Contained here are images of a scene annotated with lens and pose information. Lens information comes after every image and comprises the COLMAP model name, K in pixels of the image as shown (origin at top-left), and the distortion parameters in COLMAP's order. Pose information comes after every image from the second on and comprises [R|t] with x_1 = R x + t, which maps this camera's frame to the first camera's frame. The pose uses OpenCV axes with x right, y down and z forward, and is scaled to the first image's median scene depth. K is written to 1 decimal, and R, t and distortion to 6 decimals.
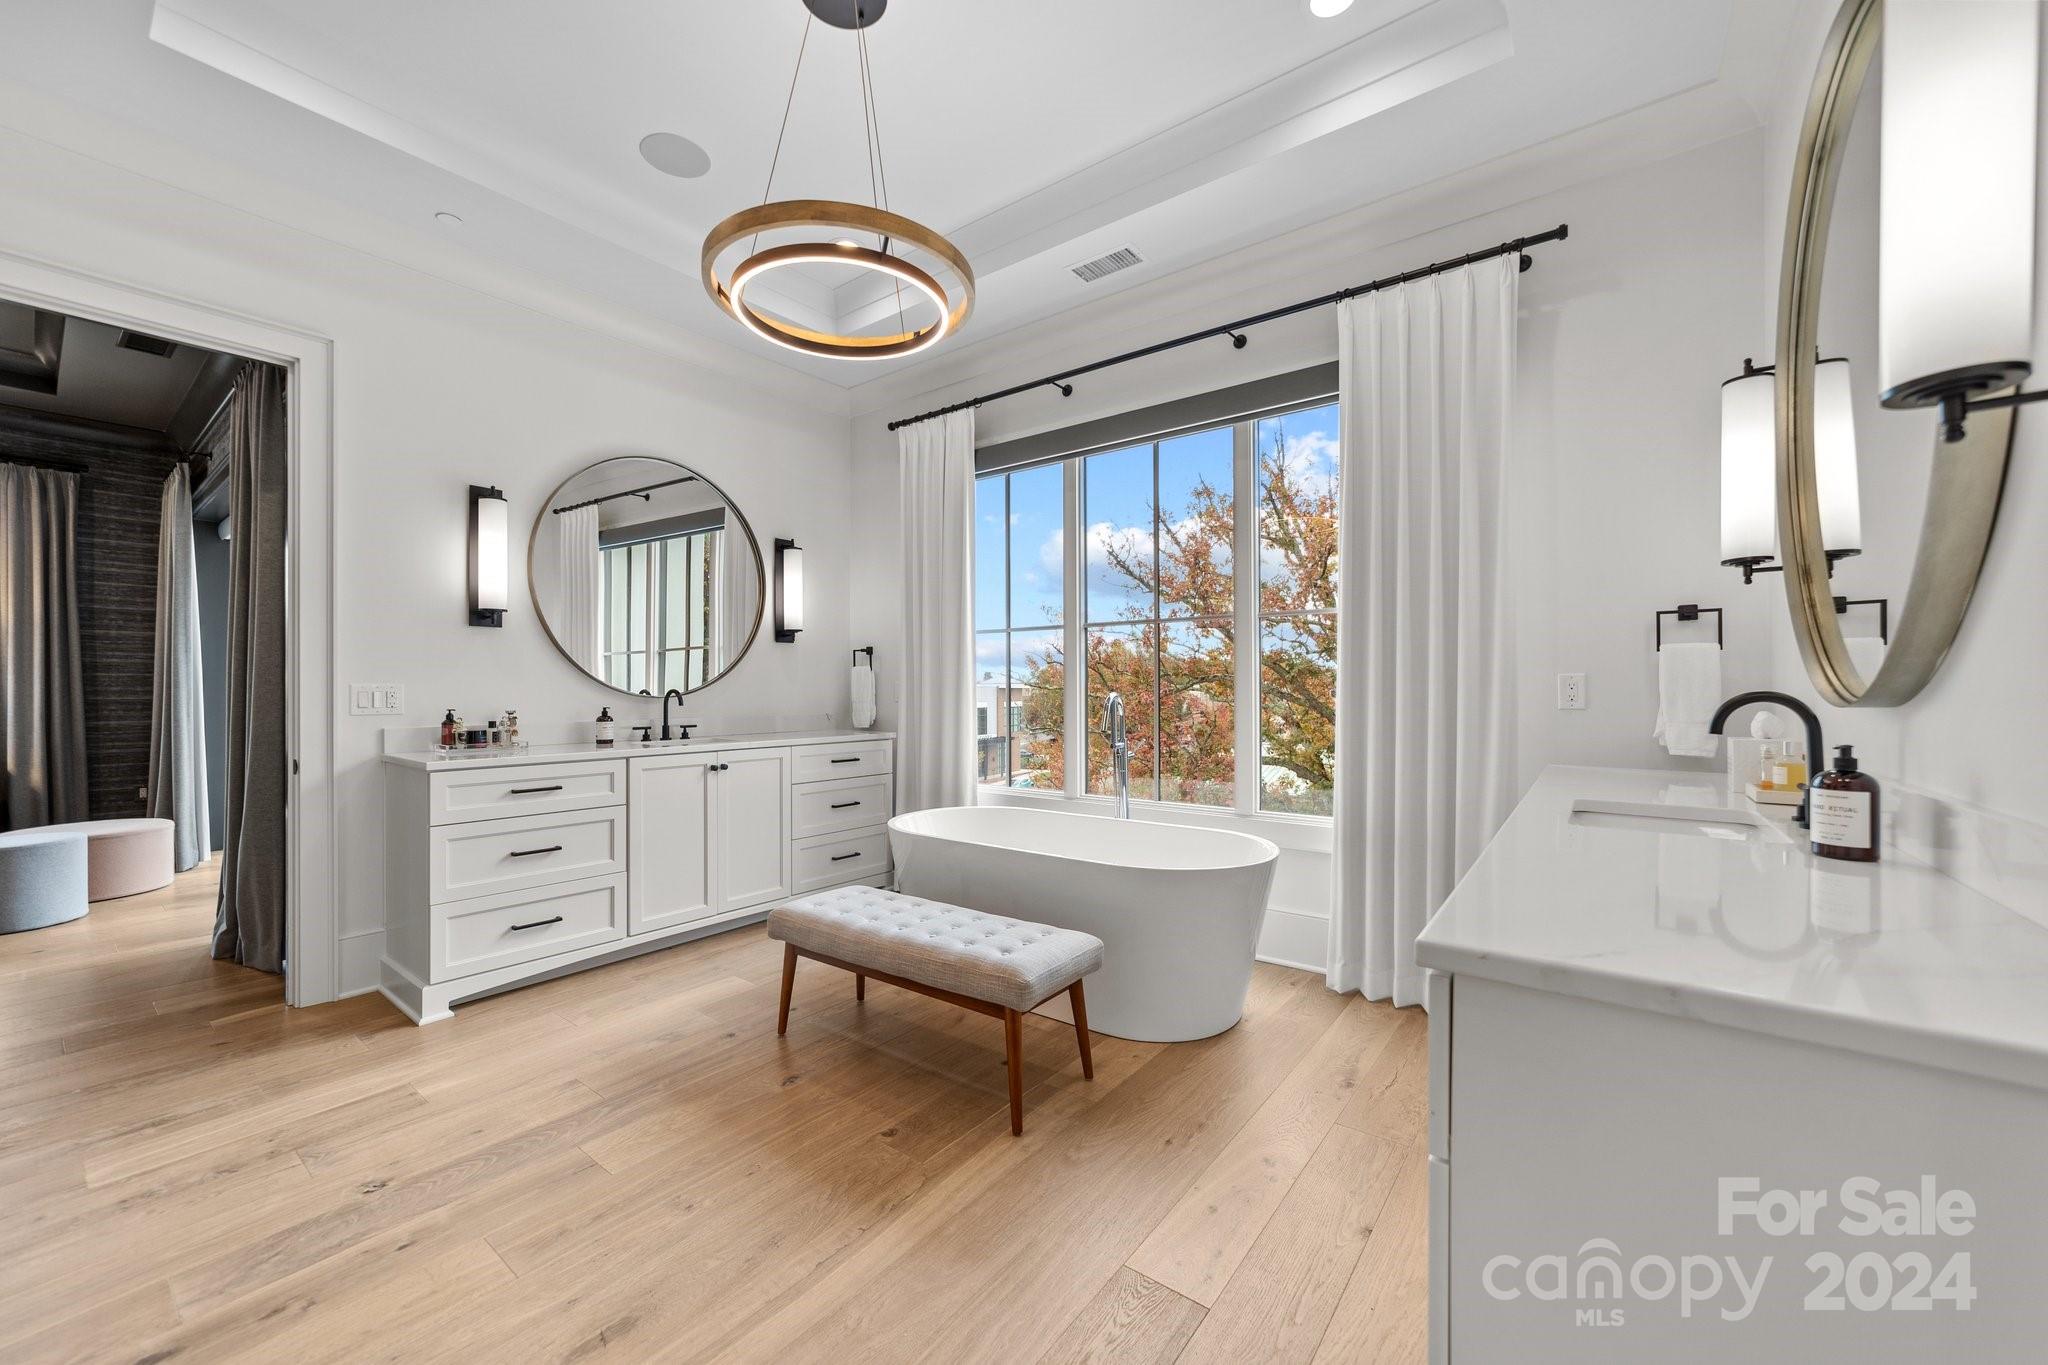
lens RADIAL K [[782.6, 0, 1026.6], [0, 782.6, 686.4], [0, 0, 1]] dist [-0.006264, 0.001588]
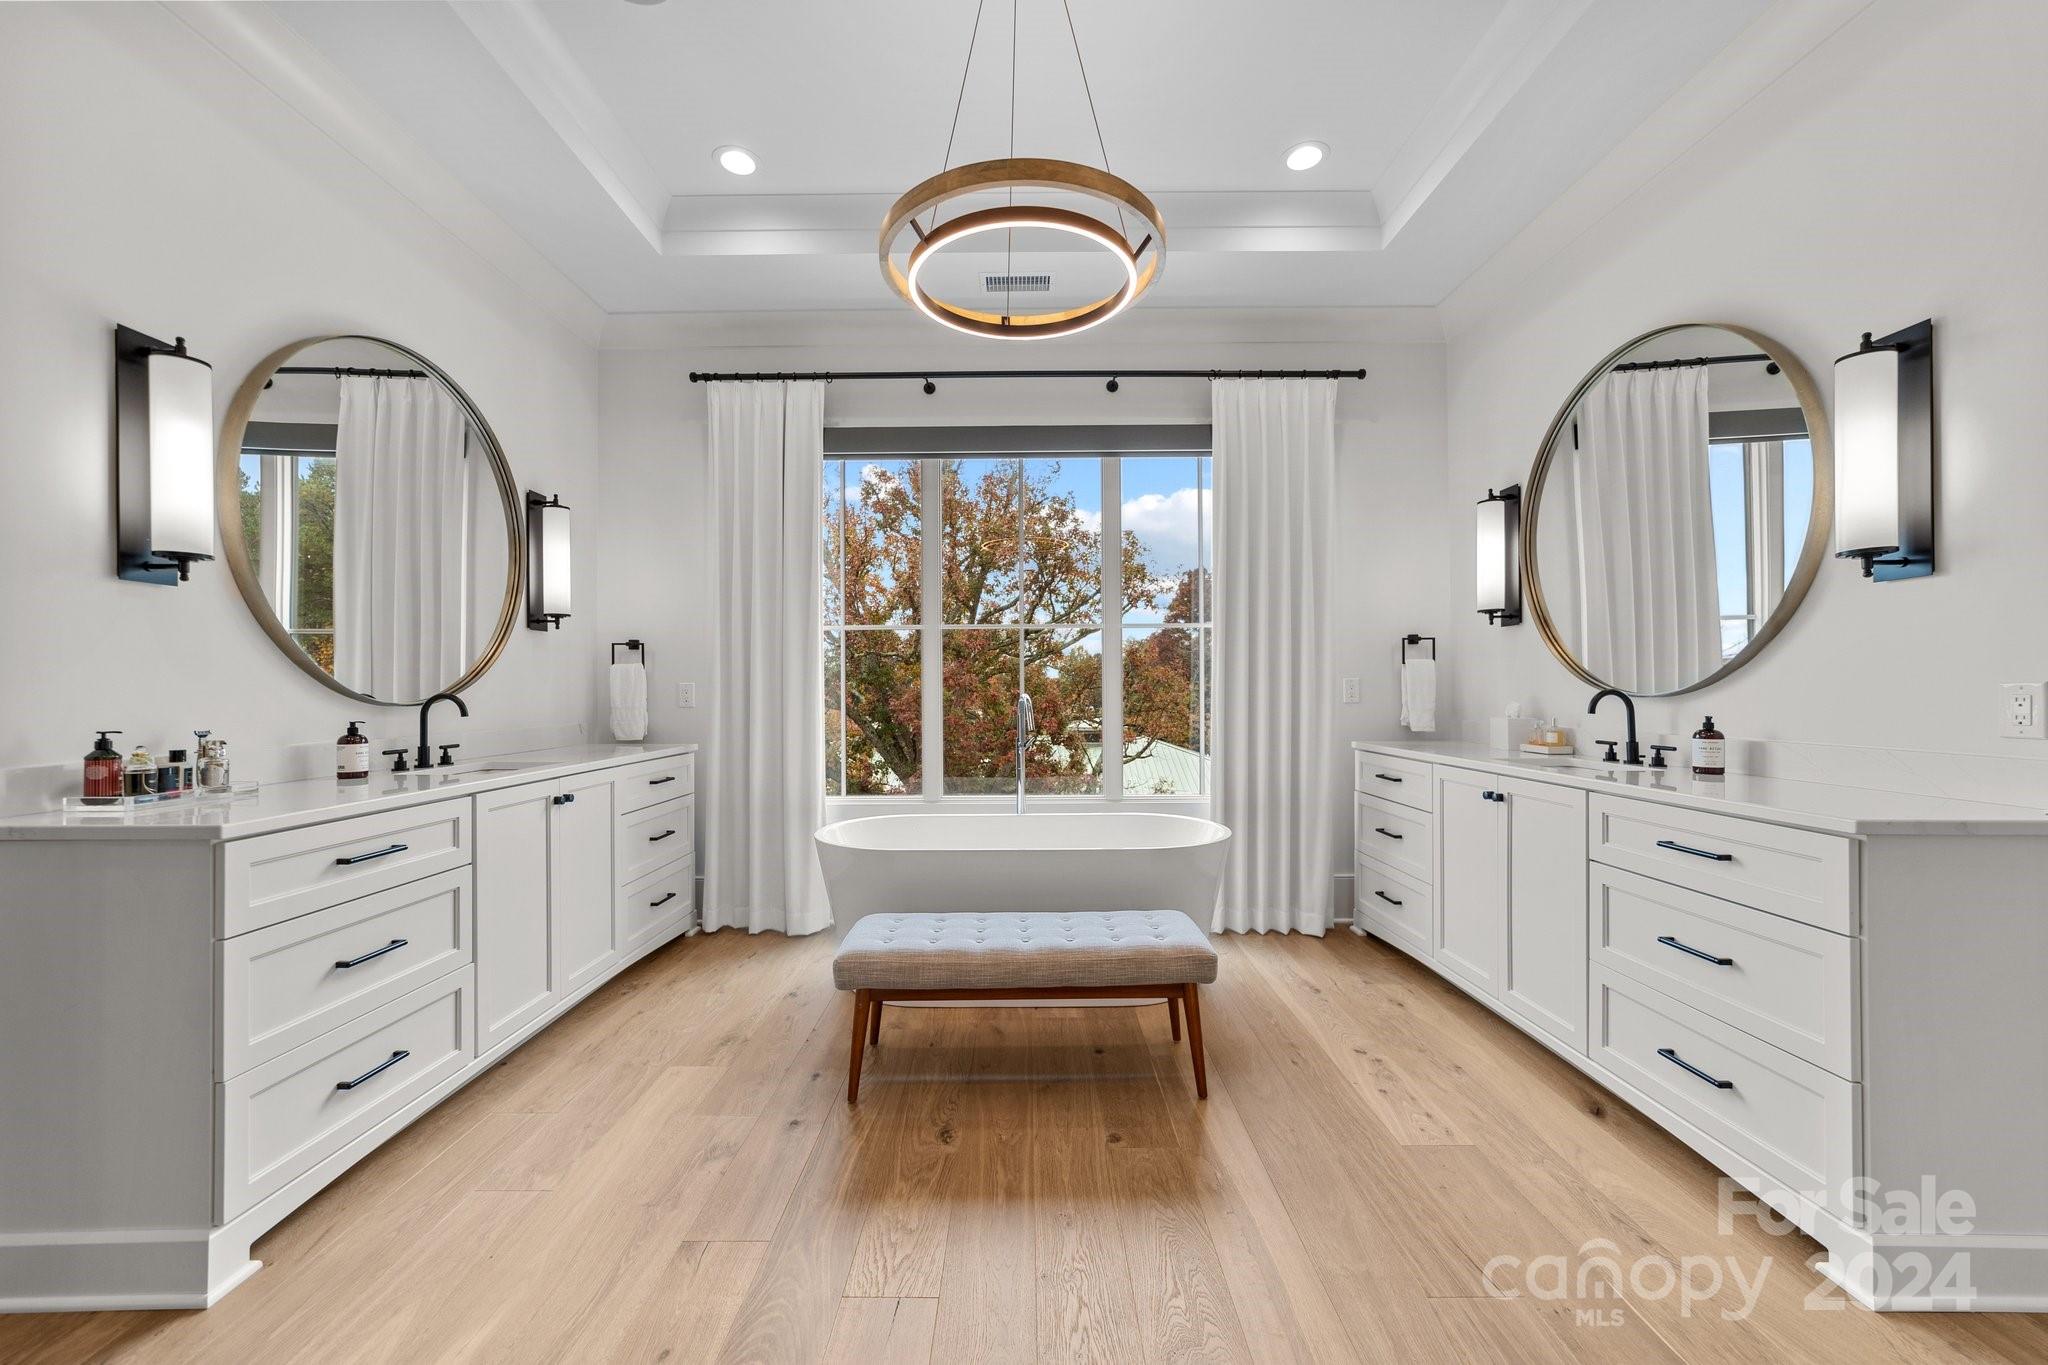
lens RADIAL K [[782.6, 0, 1015.5], [0, 782.6, 685.4], [0, 0, 1]] dist [-0.006264, 0.001588]
pose [[0.798291, 0.000048, 0.602272, -0.612523], [0.002314, 0.999992, -0.003146, 0.000261], [-0.602267, 0.003905, 0.798285, 0.199427]]
